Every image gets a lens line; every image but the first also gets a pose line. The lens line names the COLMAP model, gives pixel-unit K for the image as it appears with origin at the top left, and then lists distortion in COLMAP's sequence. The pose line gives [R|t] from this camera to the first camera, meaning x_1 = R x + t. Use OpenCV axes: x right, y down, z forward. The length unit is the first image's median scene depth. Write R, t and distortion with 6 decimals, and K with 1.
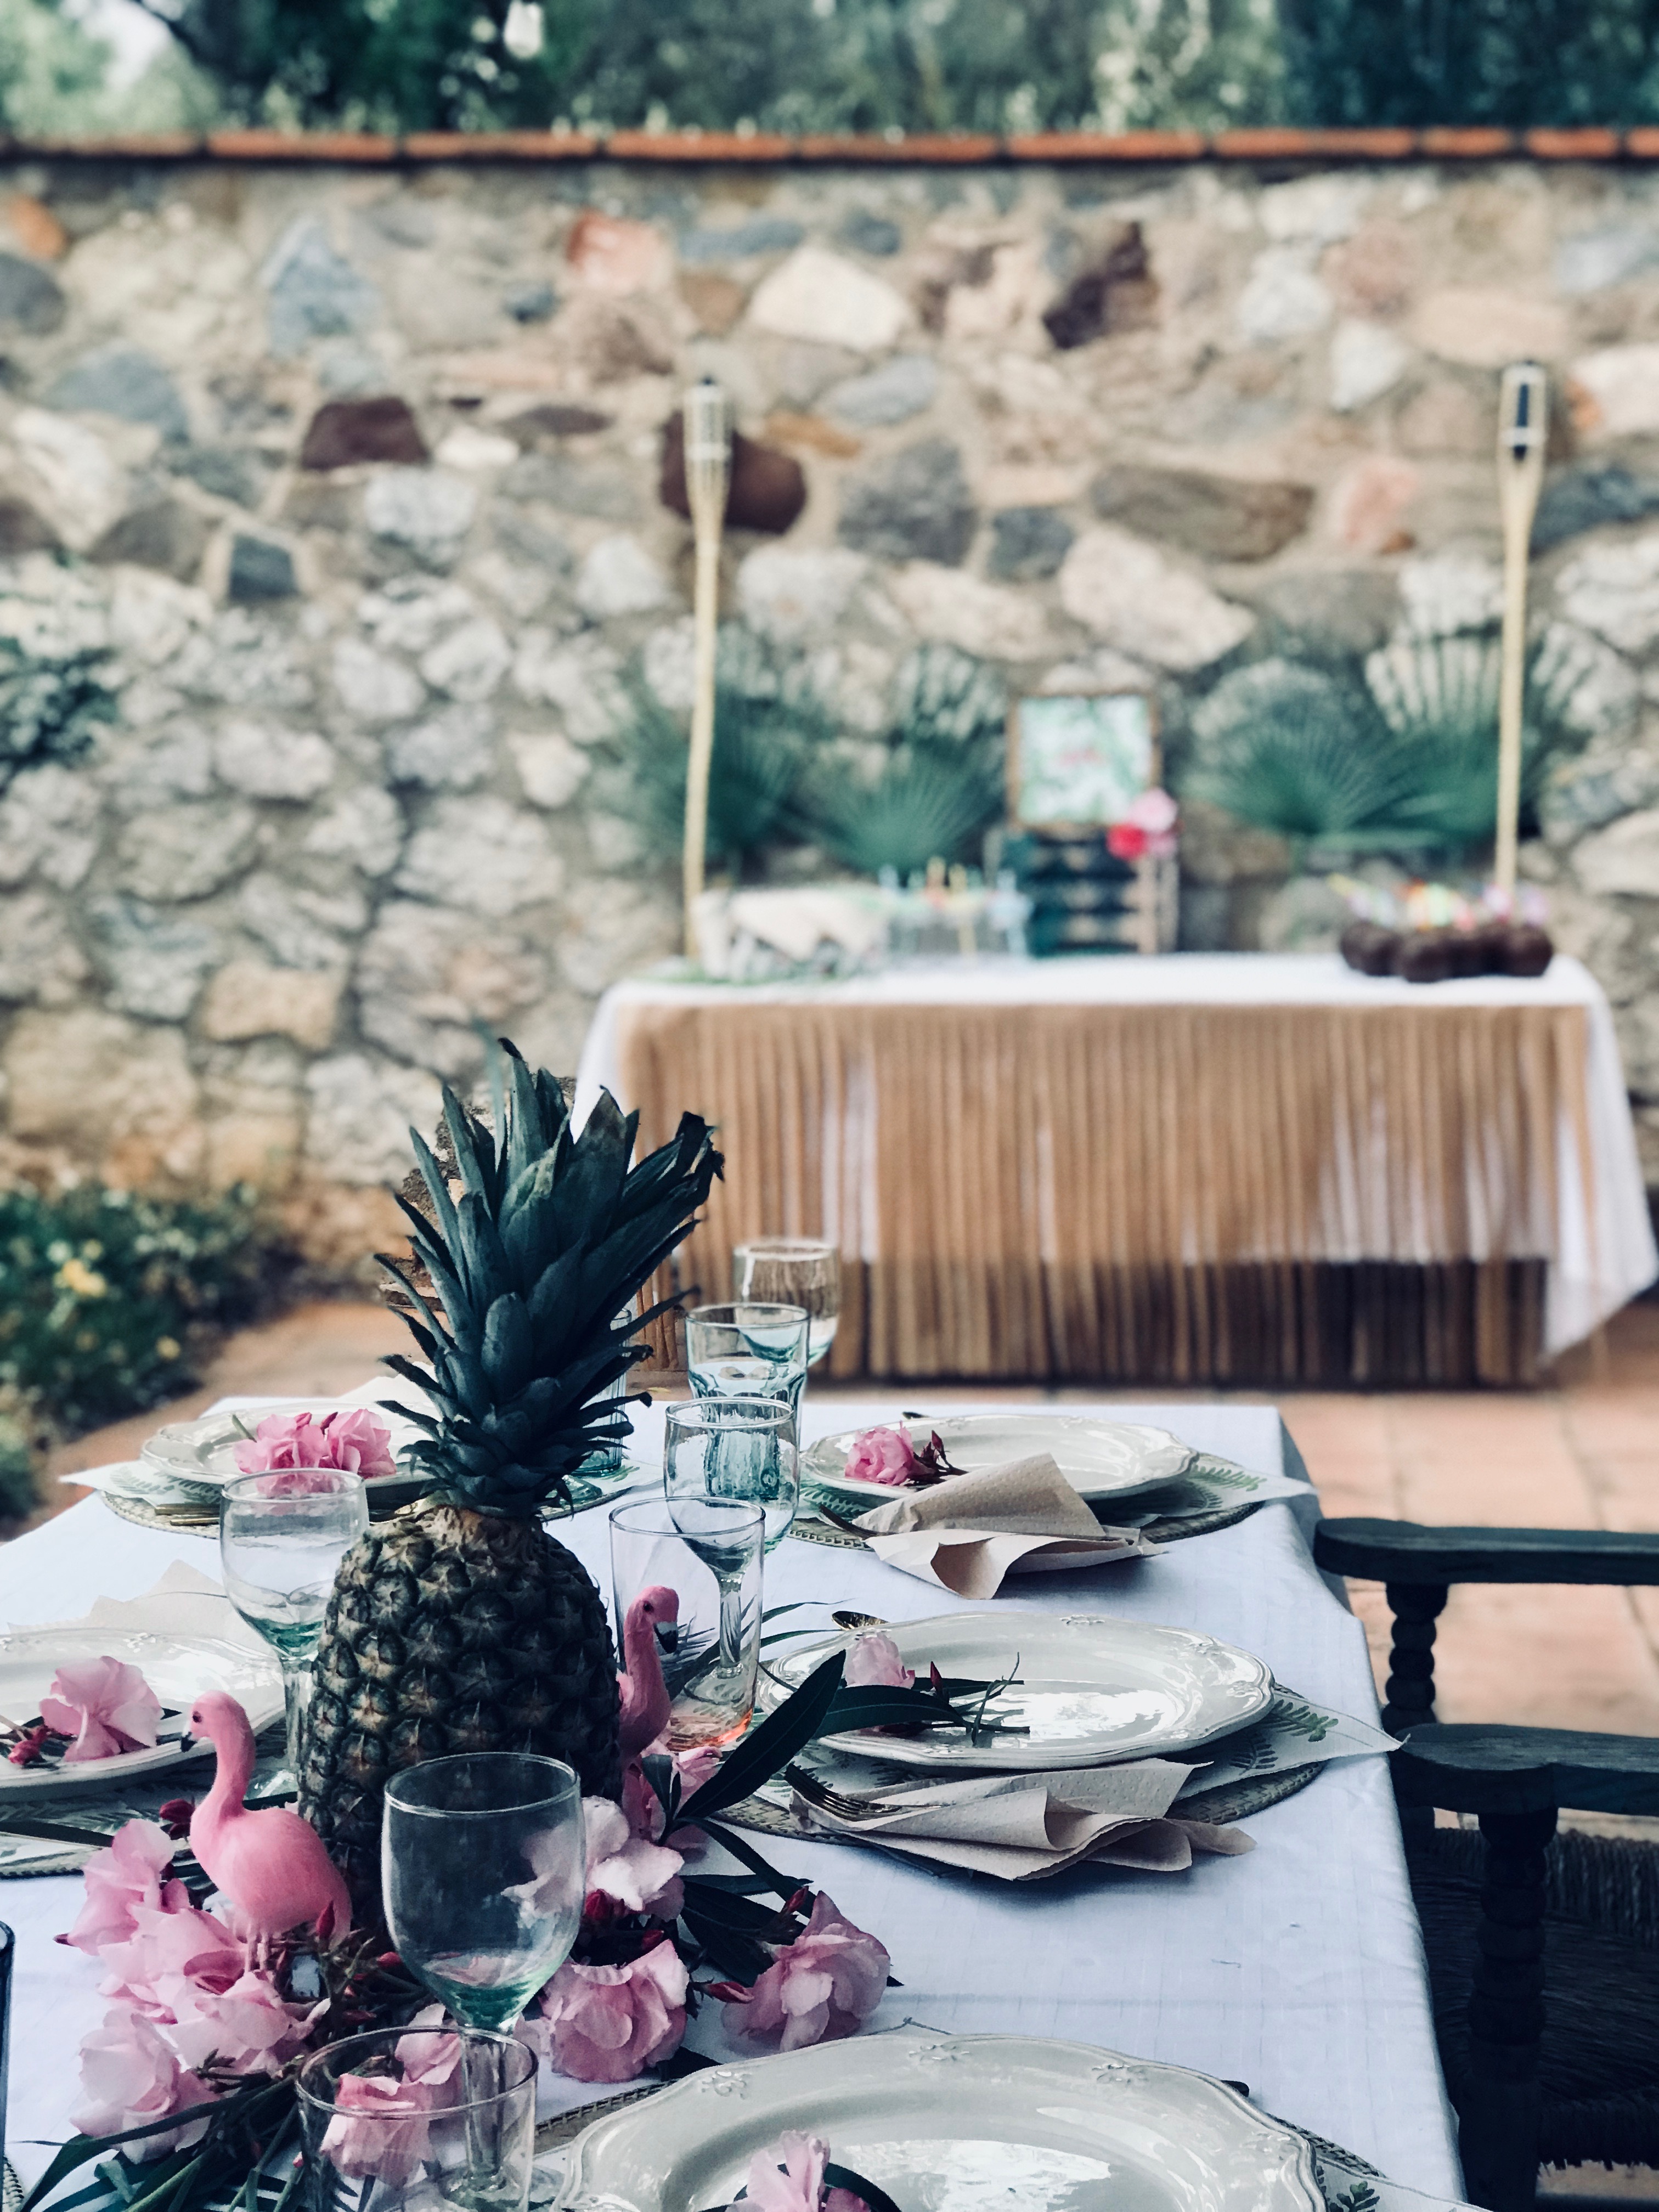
lens RADIAL K [[3421.6, 0, 812.0], [0, 3421.6, 1090.3], [0, 0, 1]] dist [0.025338, 0.000000]
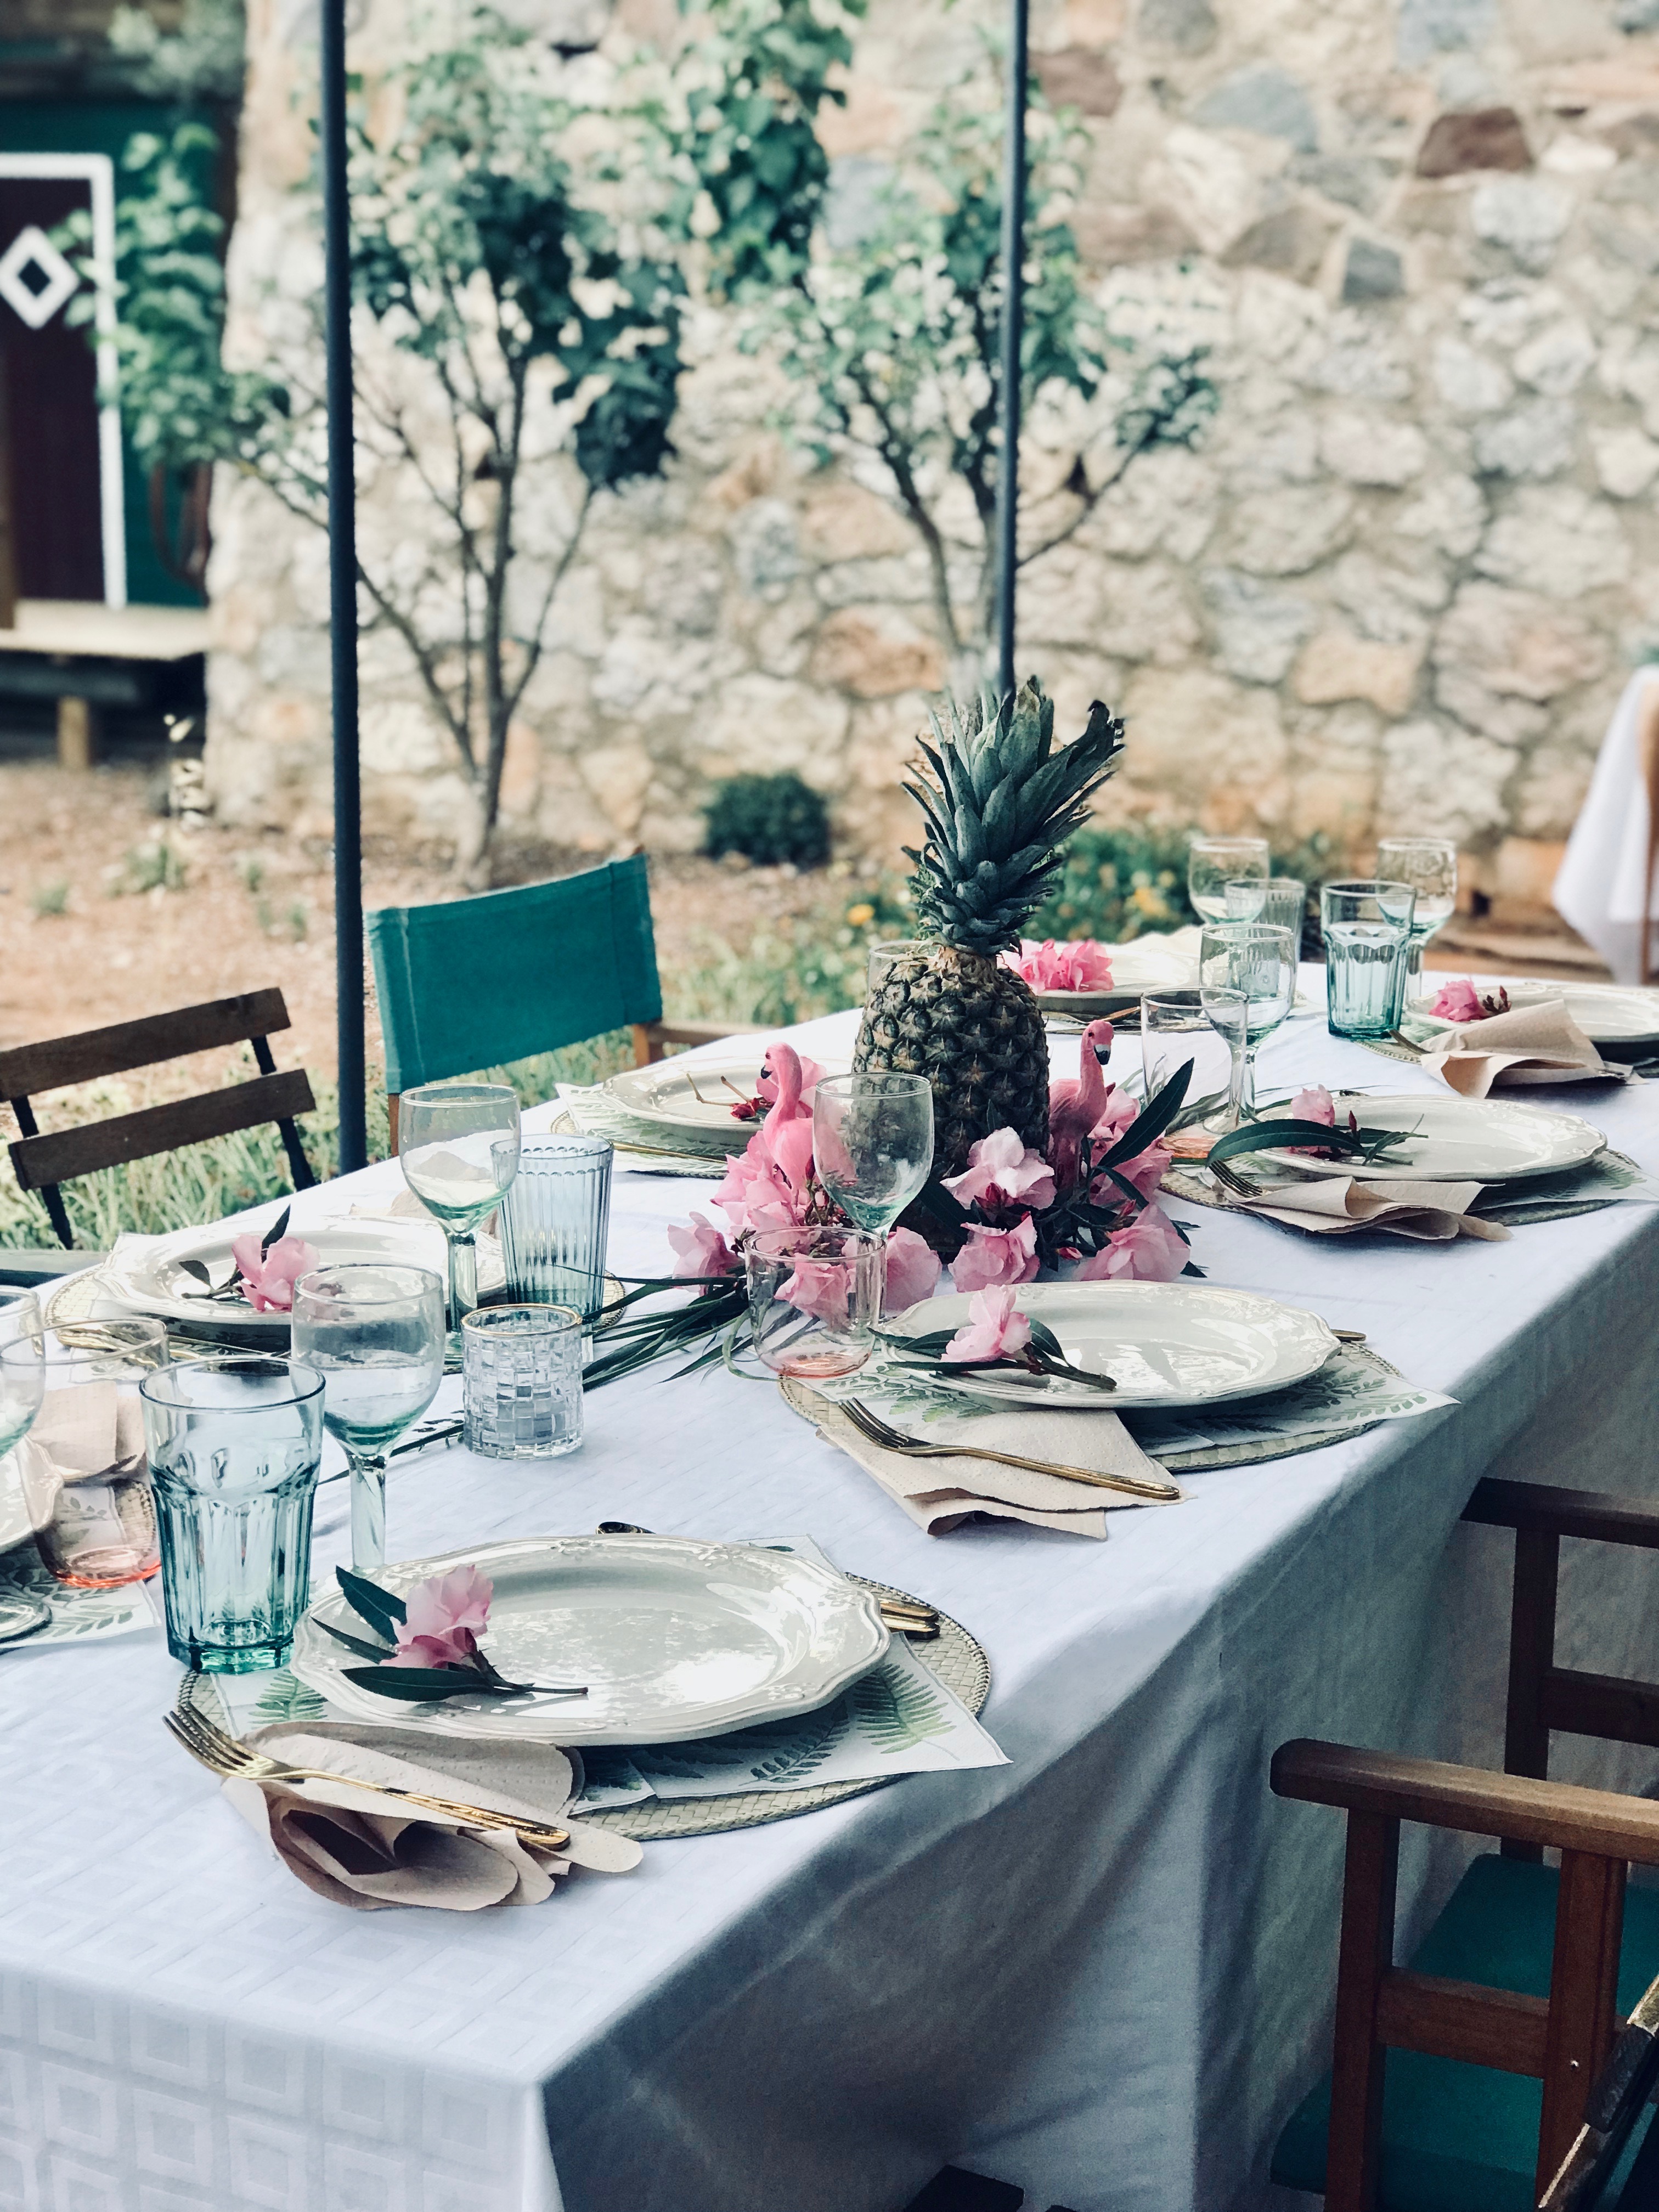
lens RADIAL K [[3421.6, 0, 834.4], [0, 3421.6, 1085.4], [0, 0, 1]] dist [0.025338, 0.000000]
pose [[0.932696, 0.083651, -0.350830, 0.085434], [-0.051963, 0.993750, 0.098801, 0.007096], [0.356902, -0.073921, 0.931213, -0.101444]]
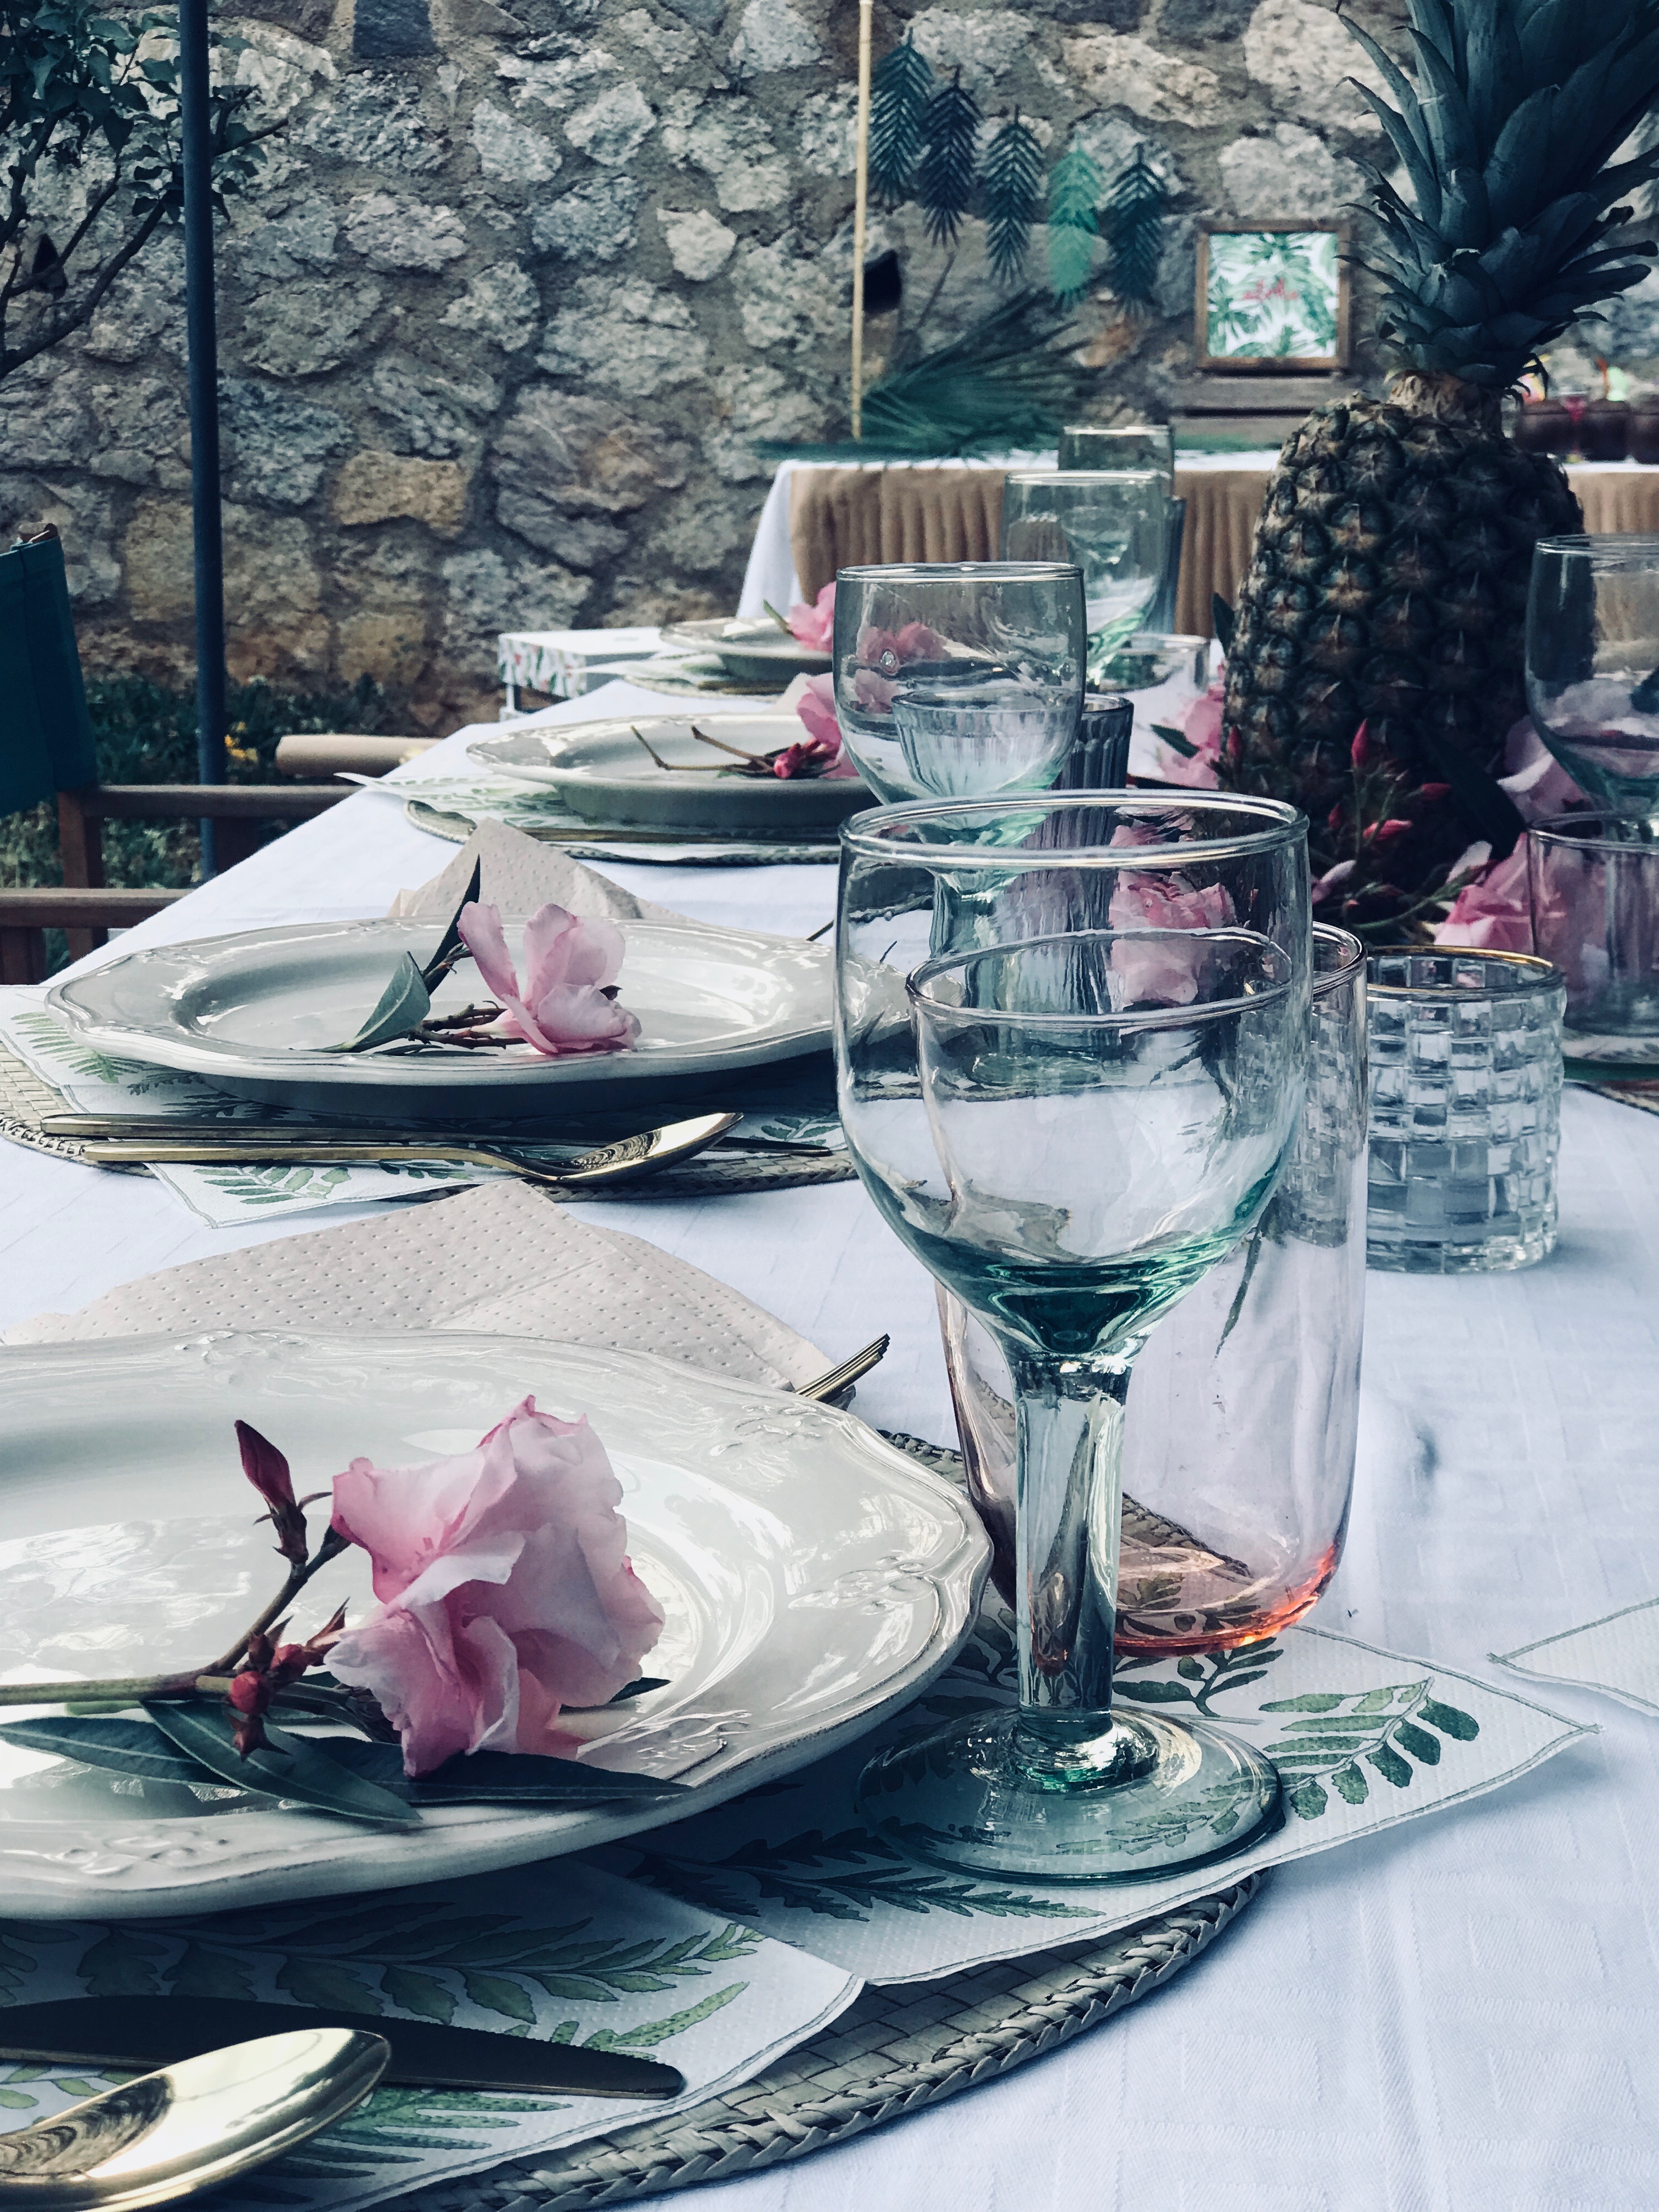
lens RADIAL K [[3421.6, 0, 838.0], [0, 3421.6, 1128.6], [0, 0, 1]] dist [0.025338, 0.000000]
pose [[0.999643, 0.009294, 0.025047, -0.058790], [-0.011986, 0.993906, 0.109580, 0.046737], [-0.023876, -0.109841, 0.993662, 0.020740]]
